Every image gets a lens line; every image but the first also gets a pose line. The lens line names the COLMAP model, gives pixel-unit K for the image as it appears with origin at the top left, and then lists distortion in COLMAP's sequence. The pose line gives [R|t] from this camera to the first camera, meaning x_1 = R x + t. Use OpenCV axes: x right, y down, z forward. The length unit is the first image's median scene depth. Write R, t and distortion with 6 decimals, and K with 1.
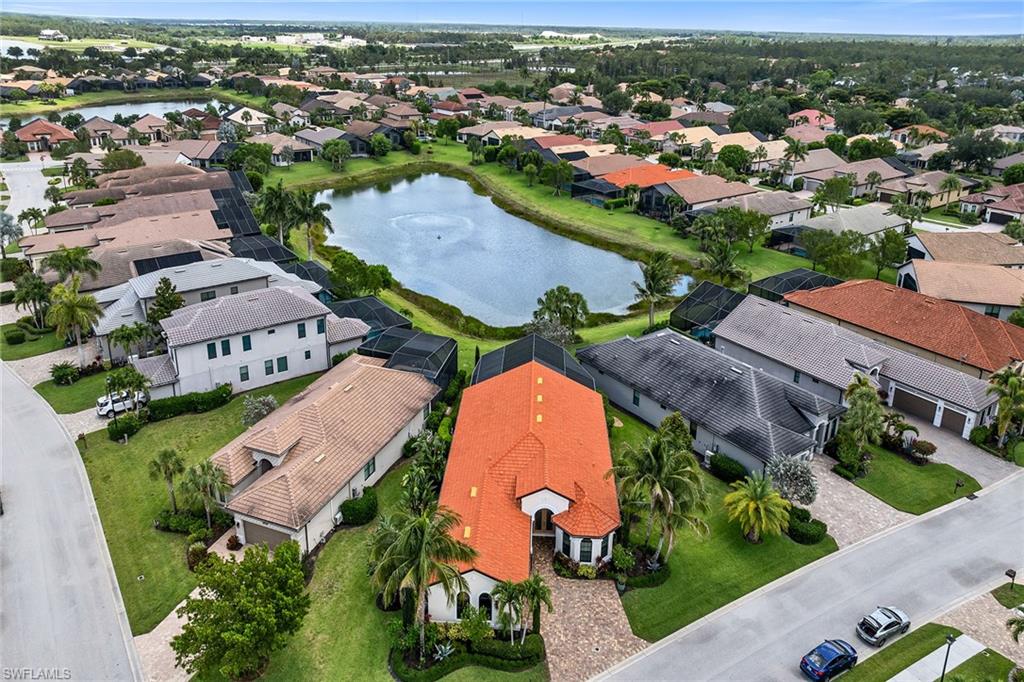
lens RADIAL K [[693.9, 0, 487.2], [0, 693.9, 341.8], [0, 0, 1]] dist [-0.032074, 0.045683]
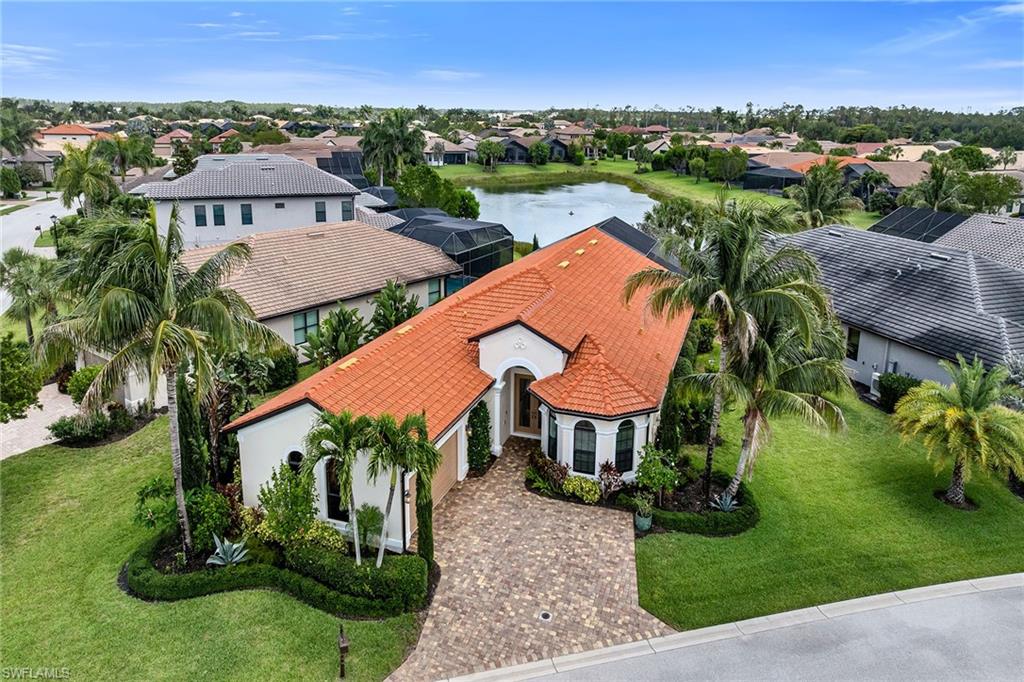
lens RADIAL K [[693.9, 0, 487.2], [0, 693.9, 341.8], [0, 0, 1]] dist [-0.032074, 0.045683]
pose [[0.961328, 0.074155, -0.265234, 0.200090], [-0.100939, 0.990921, -0.088803, 0.270192], [0.256241, 0.112141, 0.960086, 0.462526]]
